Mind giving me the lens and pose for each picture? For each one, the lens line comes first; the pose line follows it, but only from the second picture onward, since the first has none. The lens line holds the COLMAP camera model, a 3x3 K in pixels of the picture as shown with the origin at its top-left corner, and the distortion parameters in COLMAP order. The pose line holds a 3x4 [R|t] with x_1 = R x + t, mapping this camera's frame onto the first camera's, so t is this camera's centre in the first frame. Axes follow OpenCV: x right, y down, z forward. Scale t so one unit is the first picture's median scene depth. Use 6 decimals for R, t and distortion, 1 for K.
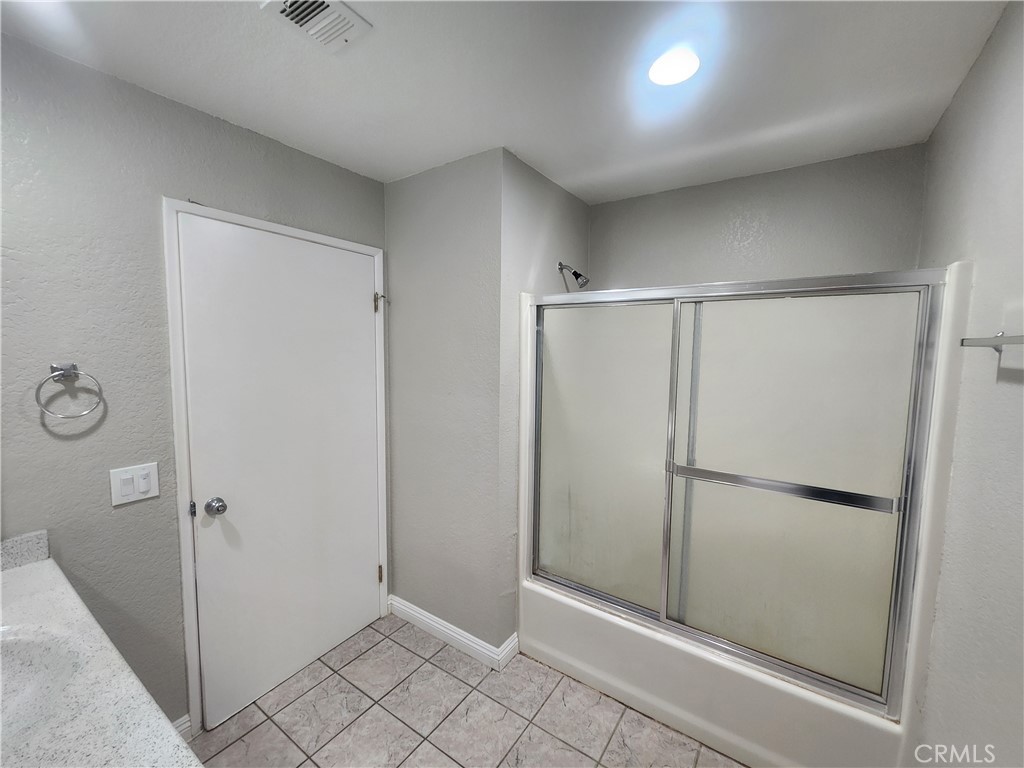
lens RADIAL K [[416.3, 0, 517.9], [0, 416.3, 384.4], [0, 0, 1]] dist [0.003996, 0.000988]
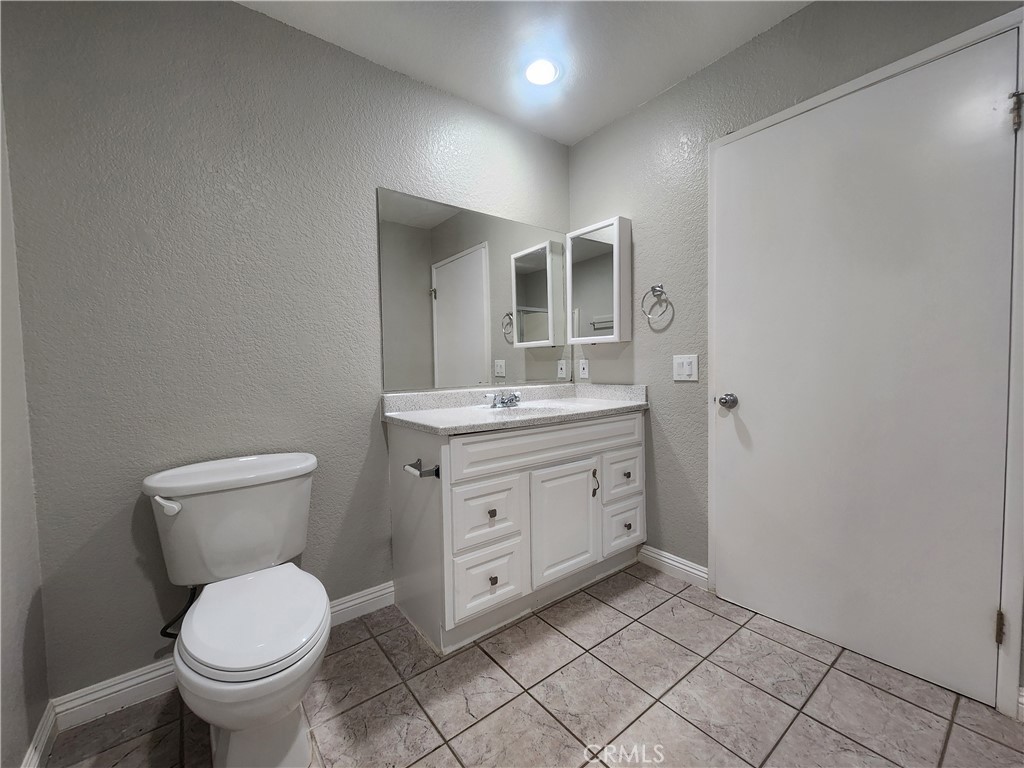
lens RADIAL K [[416.3, 0, 515.3], [0, 416.3, 384.5], [0, 0, 1]] dist [0.003996, 0.000988]
pose [[-0.297684, 0.032603, -0.954107, 0.553423], [-0.065619, 0.996354, 0.054520, 0.245661], [0.952406, 0.078838, -0.294460, 0.847547]]
